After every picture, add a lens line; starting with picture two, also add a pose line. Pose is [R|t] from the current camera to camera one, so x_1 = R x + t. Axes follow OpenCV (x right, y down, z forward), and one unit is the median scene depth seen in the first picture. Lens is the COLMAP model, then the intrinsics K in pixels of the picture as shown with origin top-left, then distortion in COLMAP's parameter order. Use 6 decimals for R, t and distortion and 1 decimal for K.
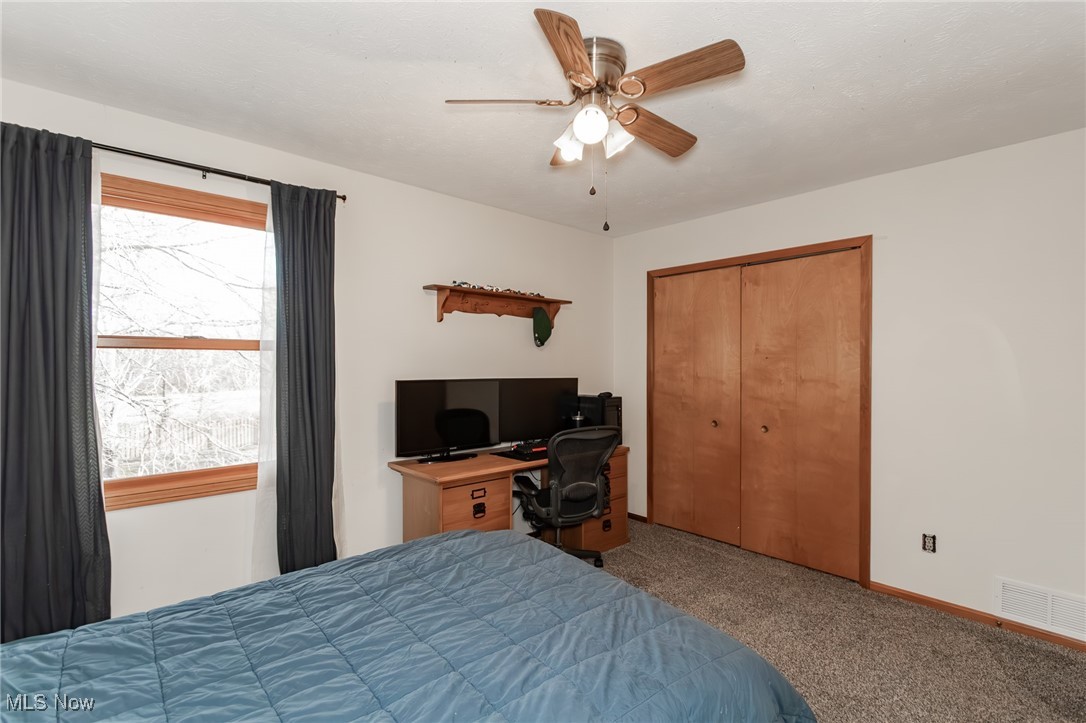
lens RADIAL K [[504.9, 0, 541.9], [0, 504.9, 372.0], [0, 0, 1]] dist [0.007941, -0.000095]
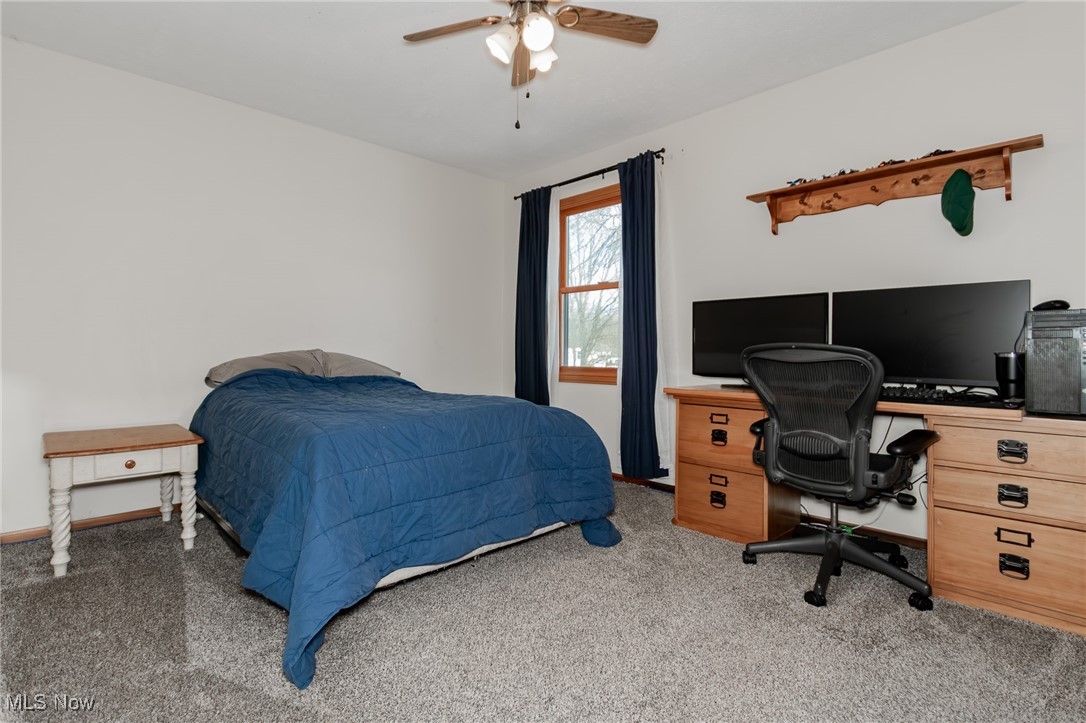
lens RADIAL K [[523.3, 0, 543.3], [0, 523.3, 372.5], [0, 0, 1]] dist [0.000987, -0.000126]
pose [[0.062134, 0.046900, -0.996965, 0.744014], [-0.001789, 0.998899, 0.046880, 0.105303], [0.998066, -0.001129, 0.062150, 0.582243]]
